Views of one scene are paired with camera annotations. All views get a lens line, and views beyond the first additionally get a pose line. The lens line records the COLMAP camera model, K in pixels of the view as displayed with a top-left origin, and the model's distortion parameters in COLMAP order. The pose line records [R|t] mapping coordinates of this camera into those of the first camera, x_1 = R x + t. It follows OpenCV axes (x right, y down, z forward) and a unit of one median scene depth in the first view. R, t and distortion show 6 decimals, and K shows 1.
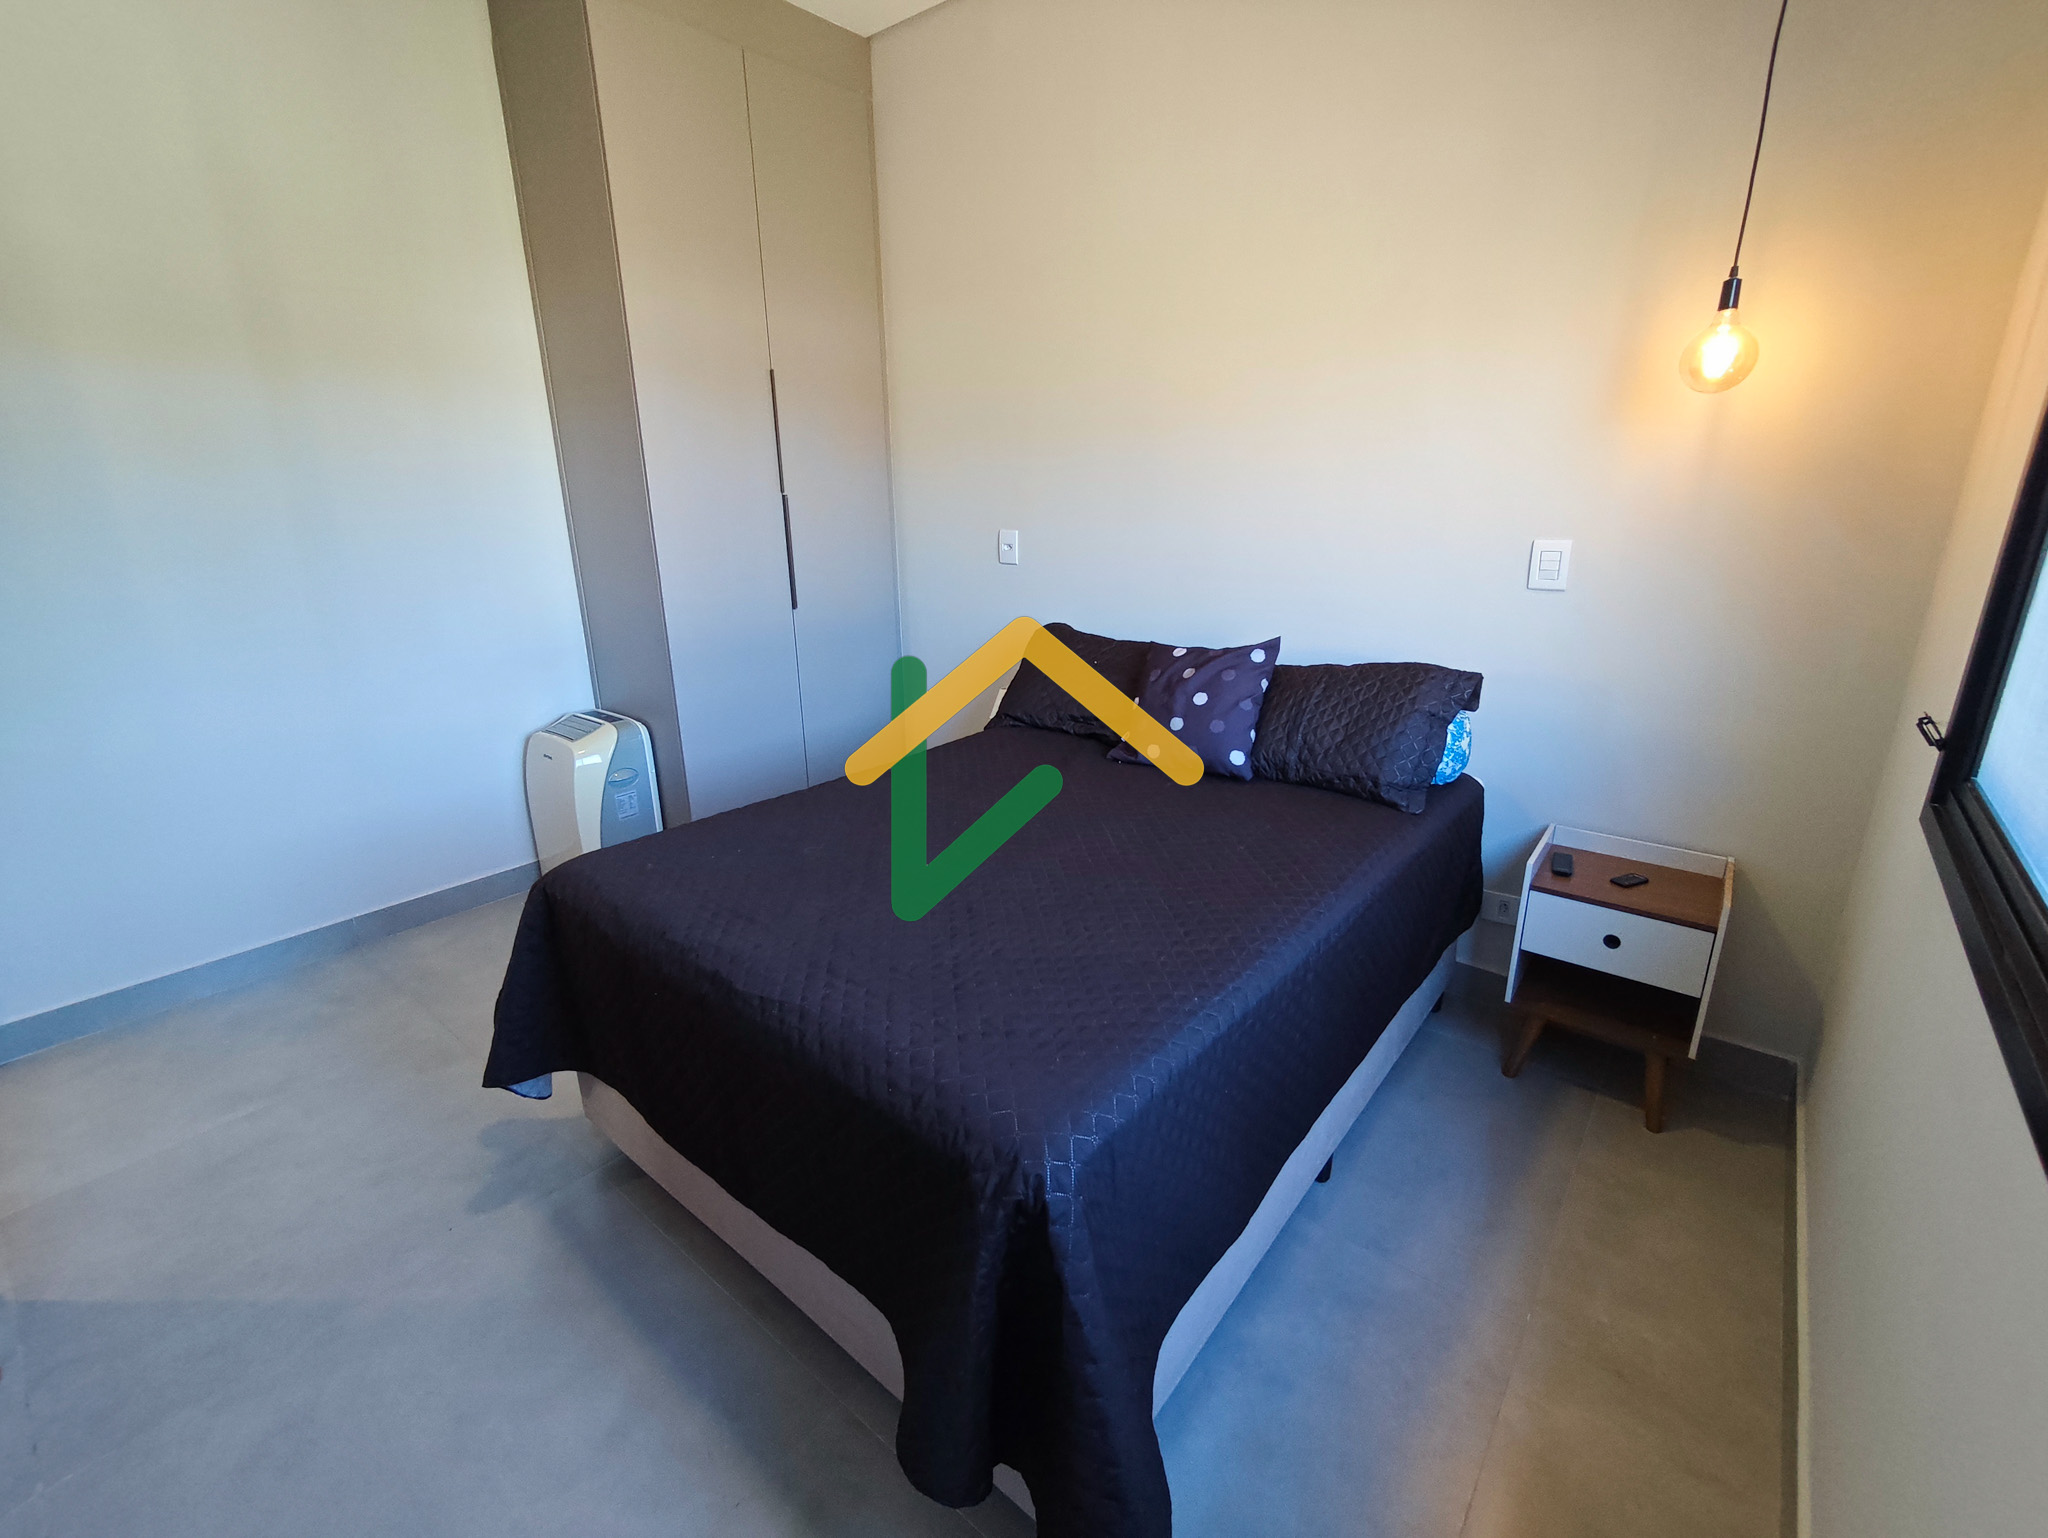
lens RADIAL K [[898.1, 0, 1028.6], [0, 898.1, 758.5], [0, 0, 1]] dist [0.000684, 0.001026]
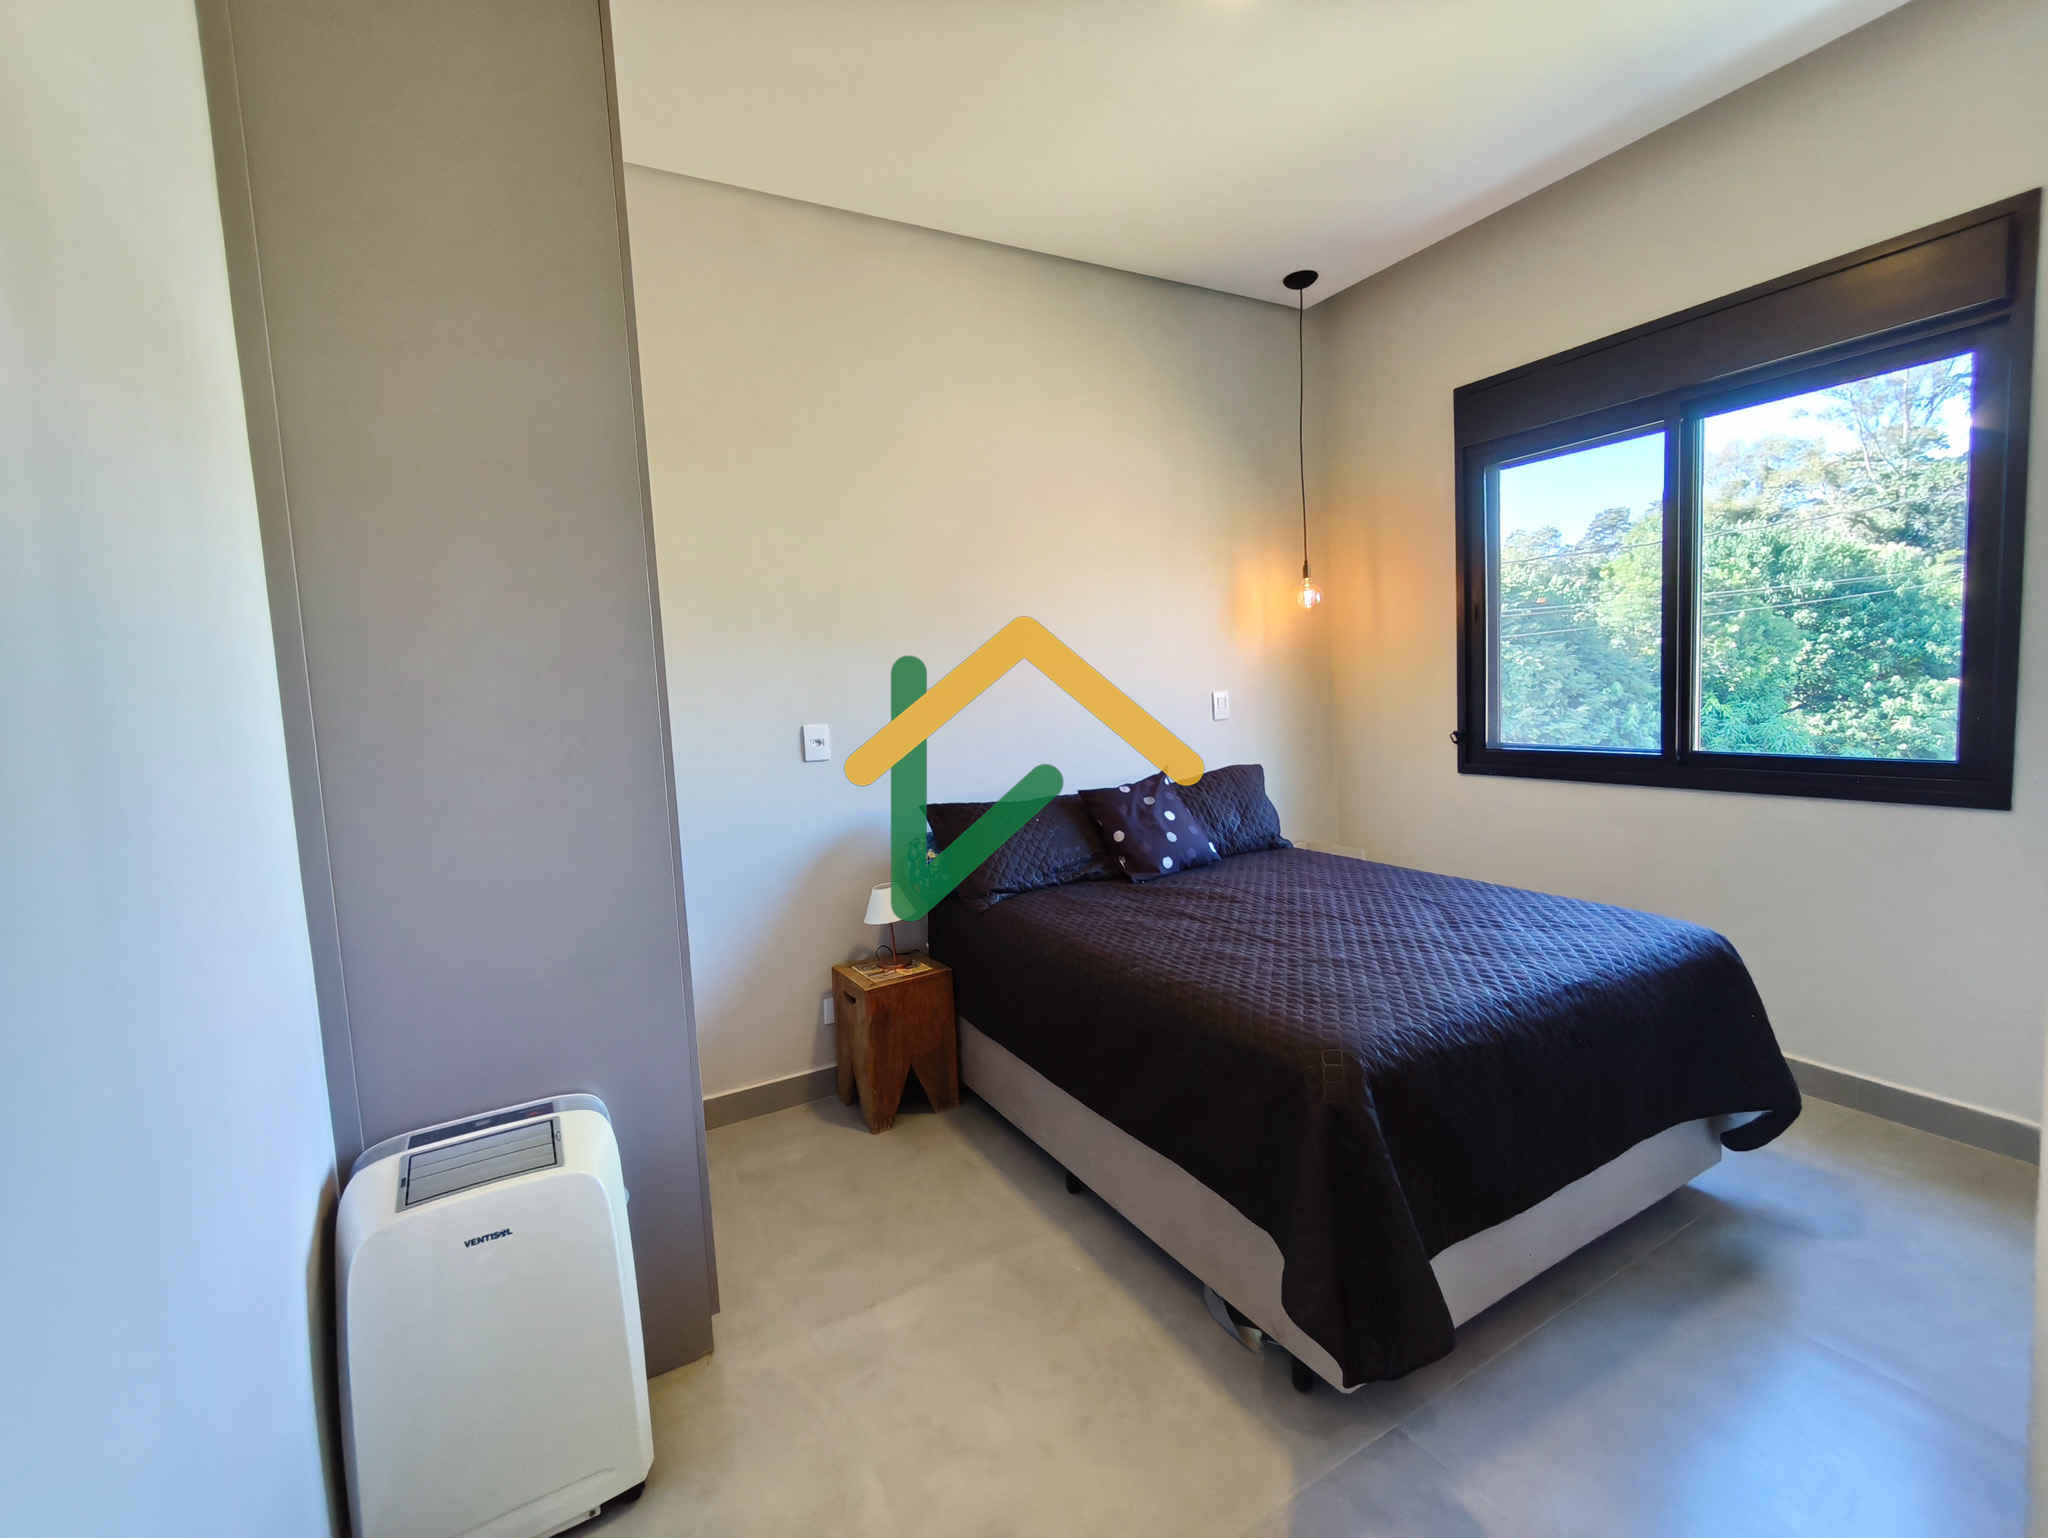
lens RADIAL K [[898.1, 0, 1028.6], [0, 898.1, 758.5], [0, 0, 1]] dist [0.000684, 0.001026]
pose [[0.360894, -0.090106, 0.928244, -1.143646], [0.324014, 0.945434, -0.034199, -0.174924], [-0.874512, 0.313106, 0.370397, 0.699043]]
